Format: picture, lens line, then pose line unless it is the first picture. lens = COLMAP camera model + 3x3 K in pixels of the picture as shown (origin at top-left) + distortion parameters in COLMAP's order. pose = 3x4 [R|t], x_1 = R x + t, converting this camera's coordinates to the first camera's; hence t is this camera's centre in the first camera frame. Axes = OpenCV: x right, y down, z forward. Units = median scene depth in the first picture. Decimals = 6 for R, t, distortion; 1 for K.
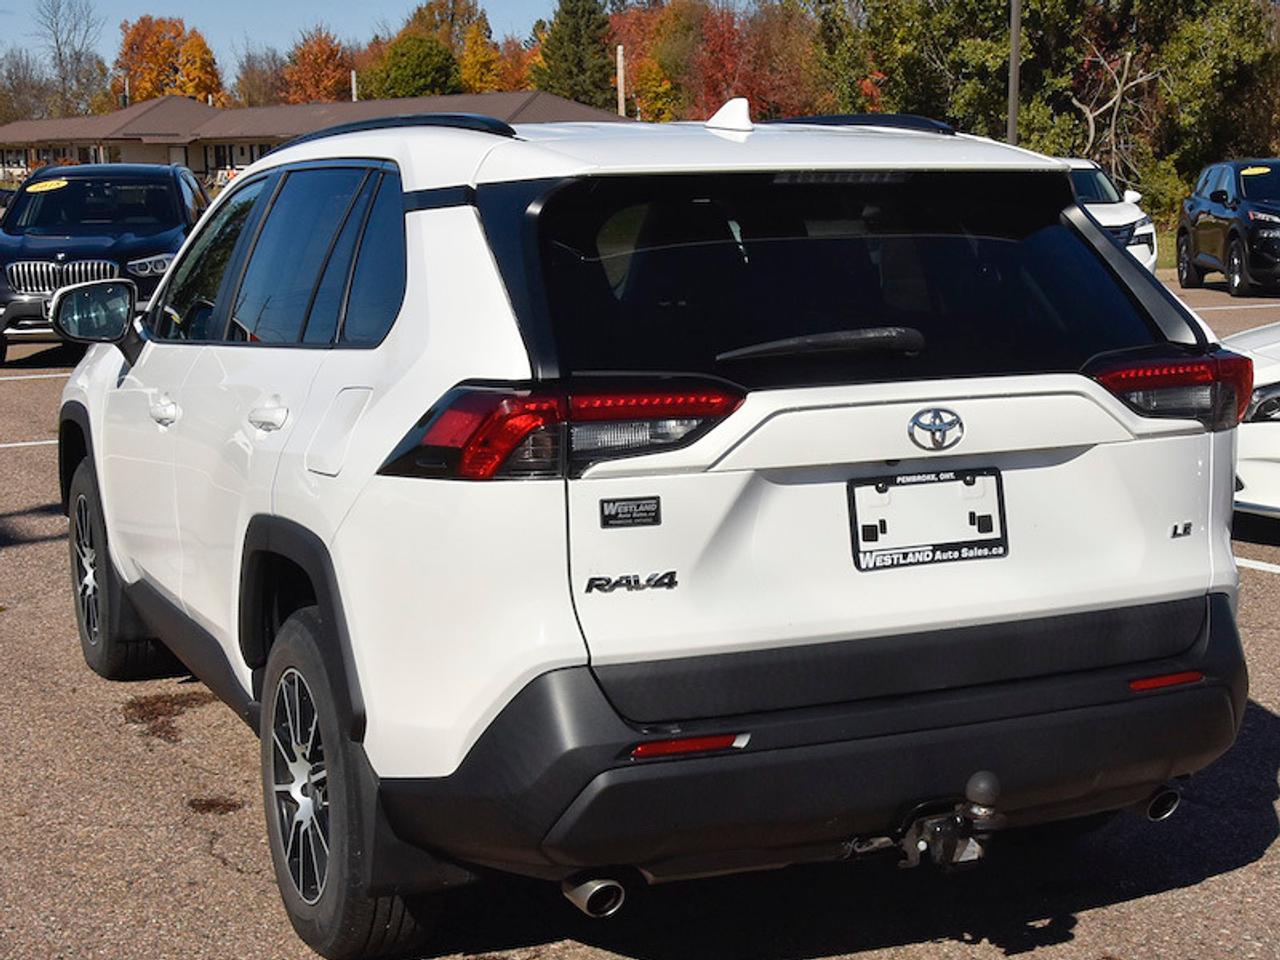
lens RADIAL K [[1723.2, 0, 640.8], [0, 1723.2, 486.1], [0, 0, 1]] dist [-0.094335, 0.000000]
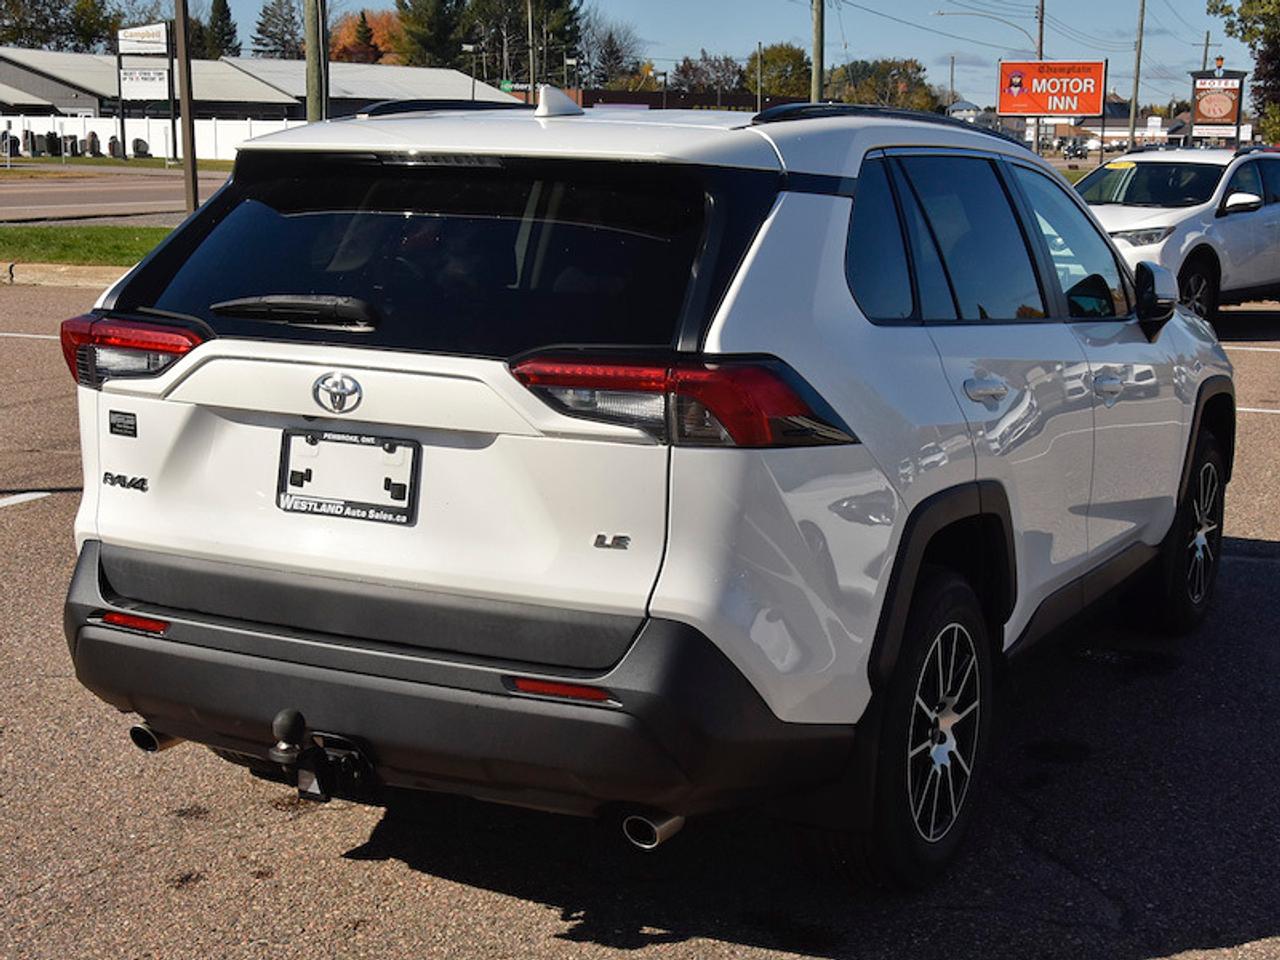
lens RADIAL K [[1582.7, 0, 640.5], [0, 1582.7, 474.2], [0, 0, 1]] dist [-0.018876, 0.000000]
pose [[0.762046, 0.162455, -0.626813, 0.934698], [-0.156302, 0.985541, 0.065404, -0.076362], [0.628375, 0.048132, 0.776420, 0.344881]]
